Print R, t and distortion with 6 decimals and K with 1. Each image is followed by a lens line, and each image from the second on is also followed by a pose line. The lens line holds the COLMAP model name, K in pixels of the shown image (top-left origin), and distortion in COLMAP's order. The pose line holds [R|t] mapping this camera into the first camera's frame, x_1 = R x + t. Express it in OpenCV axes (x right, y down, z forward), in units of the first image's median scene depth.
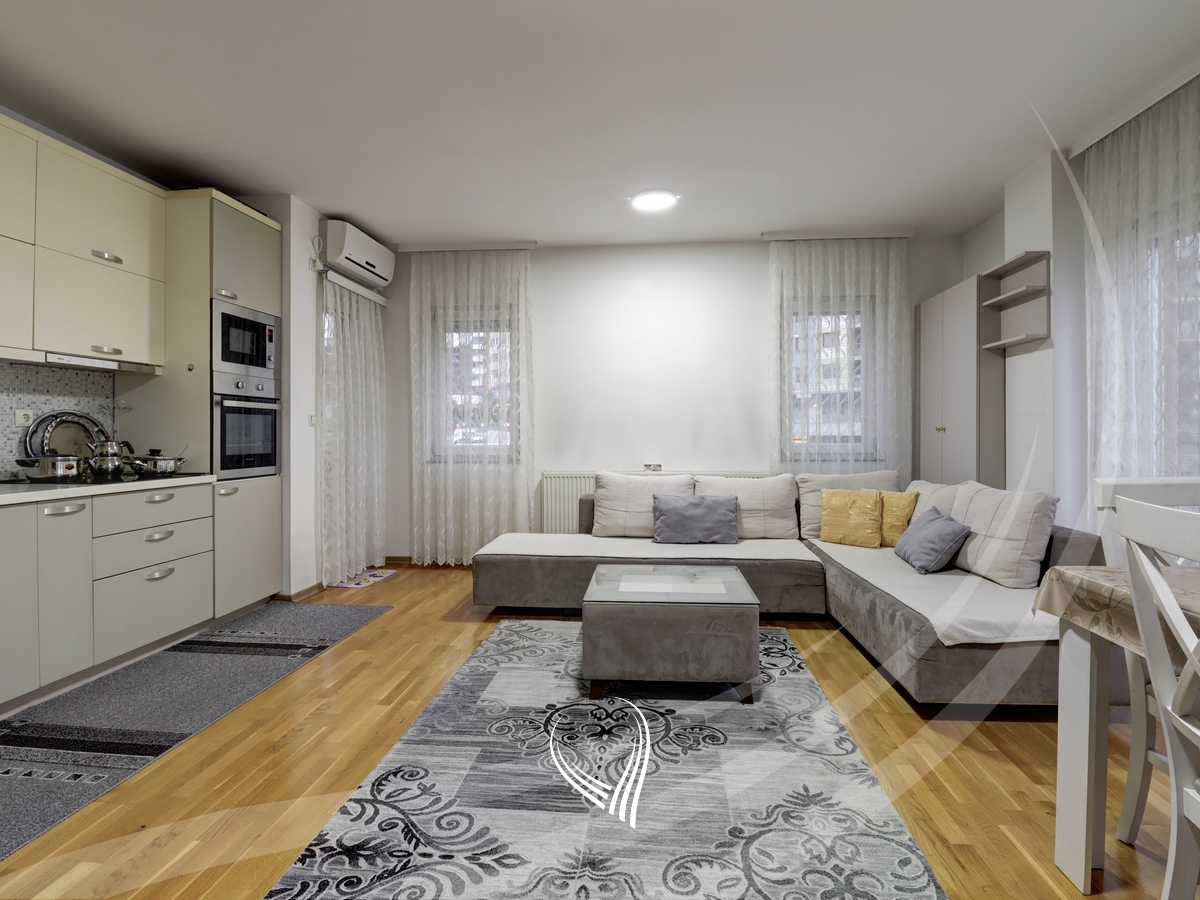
lens RADIAL K [[630.8, 0, 598.3], [0, 630.8, 439.7], [0, 0, 1]] dist [-0.003360, -0.008042]
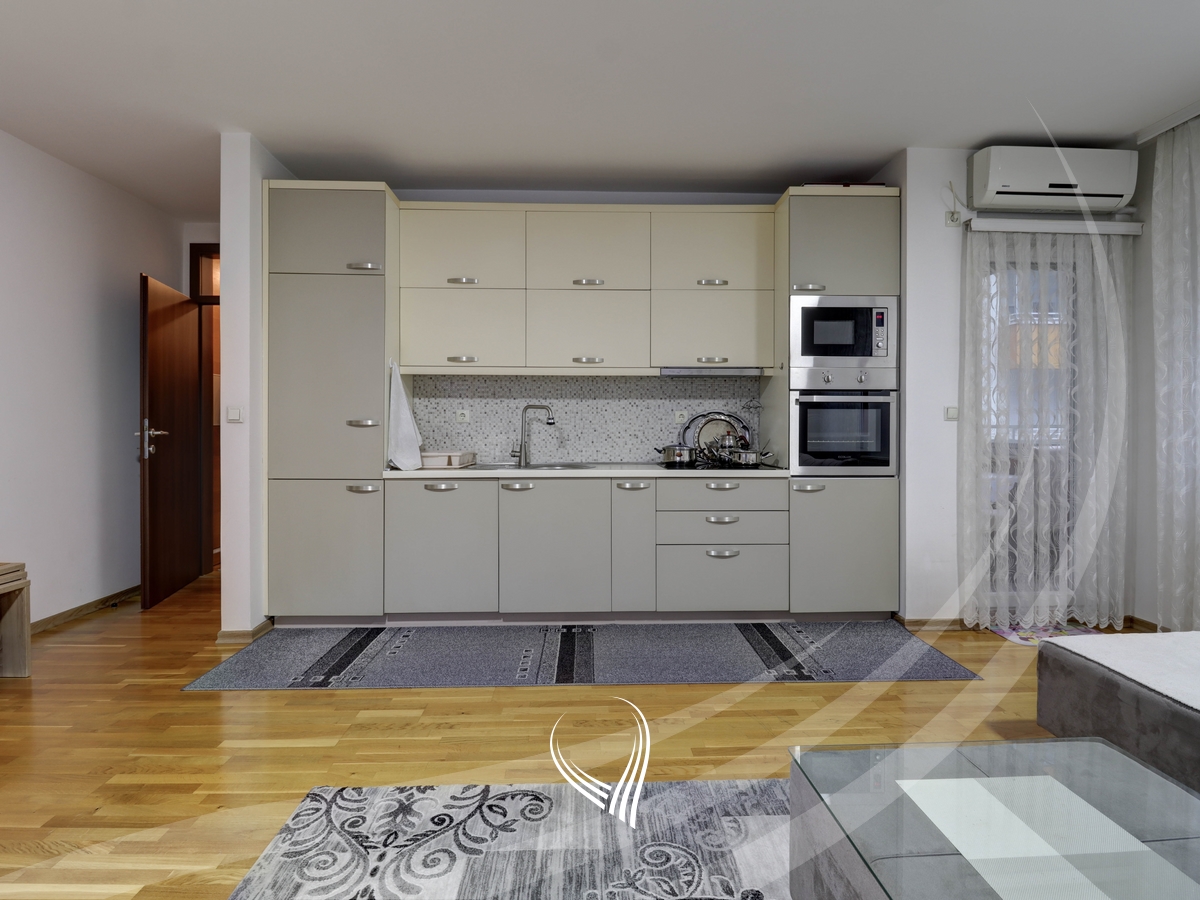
lens RADIAL K [[630.8, 0, 612.2], [0, 630.8, 436.2], [0, 0, 1]] dist [-0.003360, -0.008042]
pose [[0.134258, 0.013637, -0.990853, 0.348381], [-0.011763, 0.999857, 0.012167, -0.007529], [0.990877, 0.010022, 0.134400, 0.571214]]
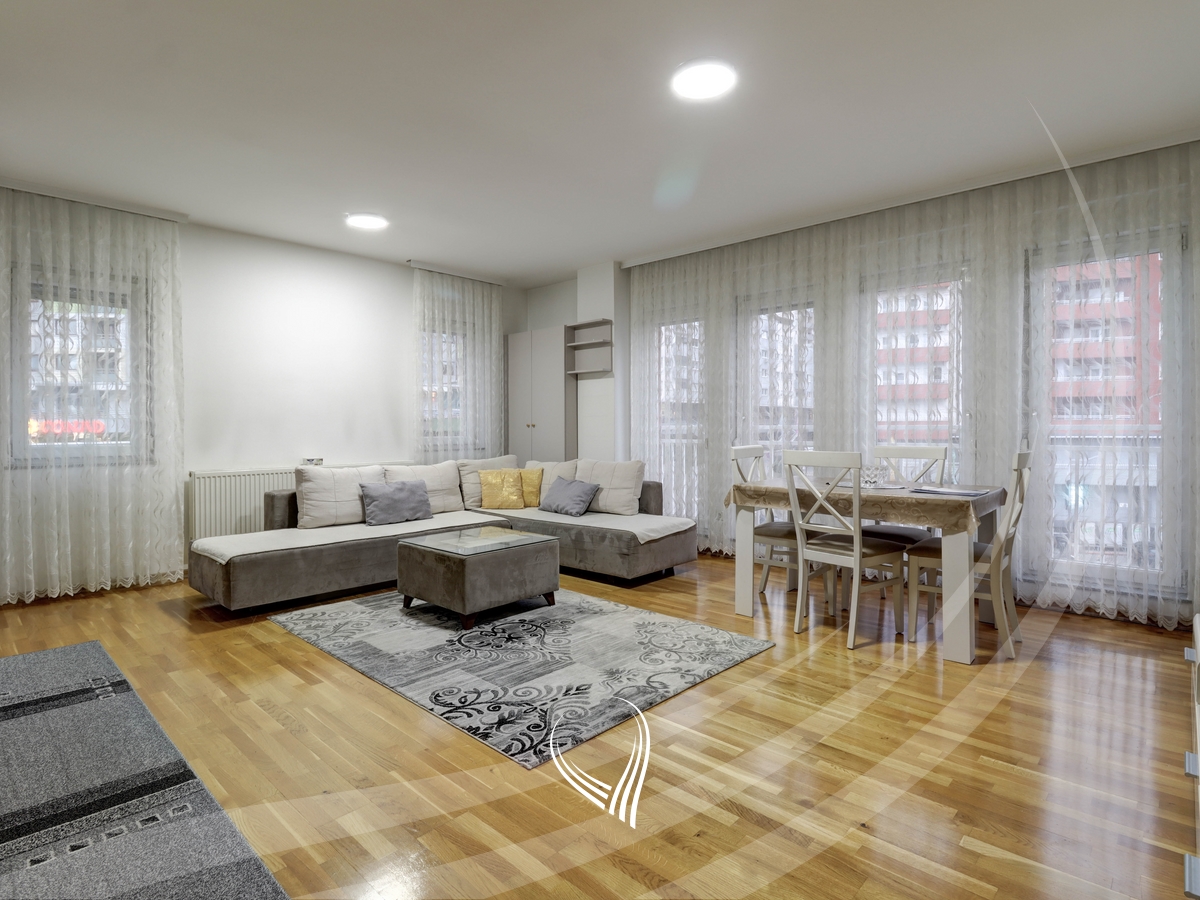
lens RADIAL K [[630.8, 0, 603.2], [0, 630.8, 442.8], [0, 0, 1]] dist [-0.003360, -0.008042]
pose [[0.614204, -0.018690, 0.788926, -0.645312], [0.010981, 0.999825, 0.015137, 0.003146], [-0.789071, -0.000634, 0.614302, -0.023803]]
